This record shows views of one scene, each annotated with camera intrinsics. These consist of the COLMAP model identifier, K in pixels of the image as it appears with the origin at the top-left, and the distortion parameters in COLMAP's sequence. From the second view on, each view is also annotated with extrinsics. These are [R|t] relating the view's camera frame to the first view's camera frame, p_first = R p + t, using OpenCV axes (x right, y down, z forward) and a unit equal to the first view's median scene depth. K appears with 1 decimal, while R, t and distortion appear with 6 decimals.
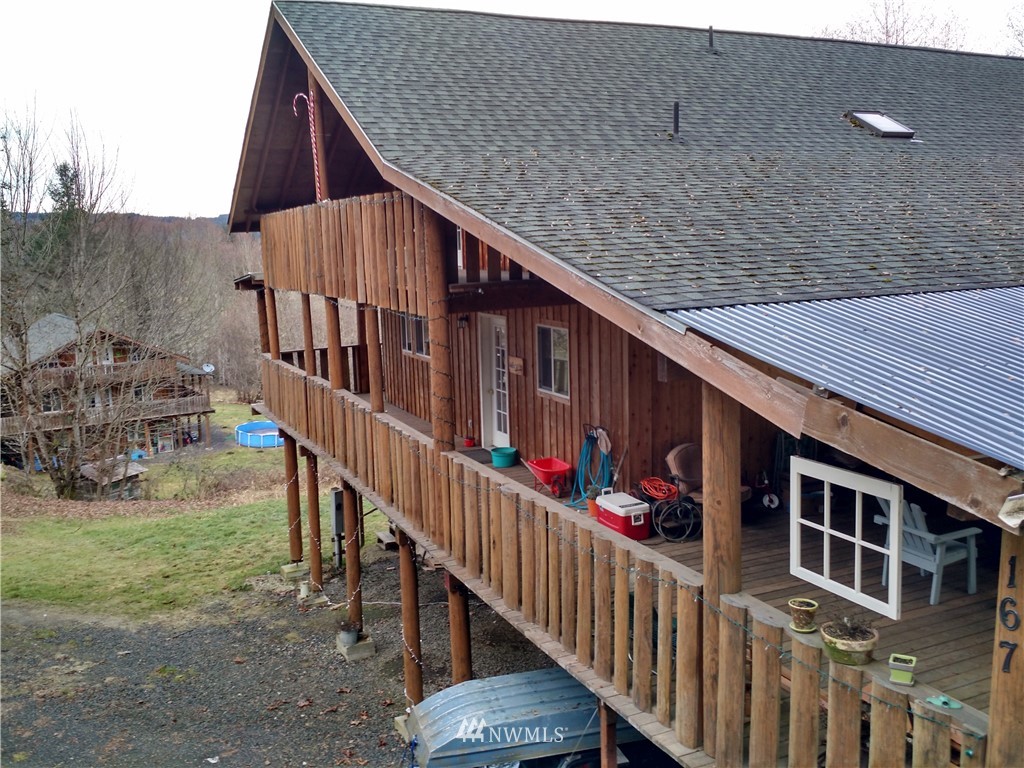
lens RADIAL K [[930.5, 0, 496.1], [0, 930.5, 381.3], [0, 0, 1]] dist [0.144165, -0.351454]
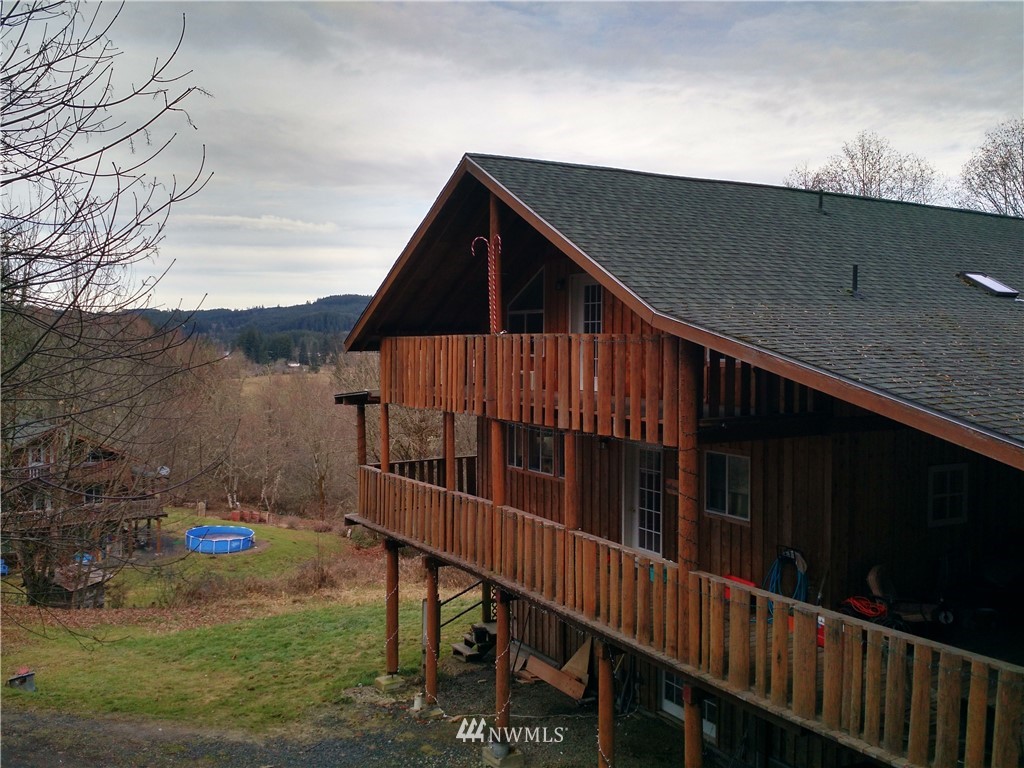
lens RADIAL K [[930.5, 0, 496.1], [0, 930.5, 381.3], [0, 0, 1]] dist [0.144165, -0.351454]
pose [[0.995155, 0.028739, 0.094025, -0.218036], [-0.018119, 0.993553, -0.111913, -0.010173], [-0.096635, 0.109667, 0.989260, -0.052536]]
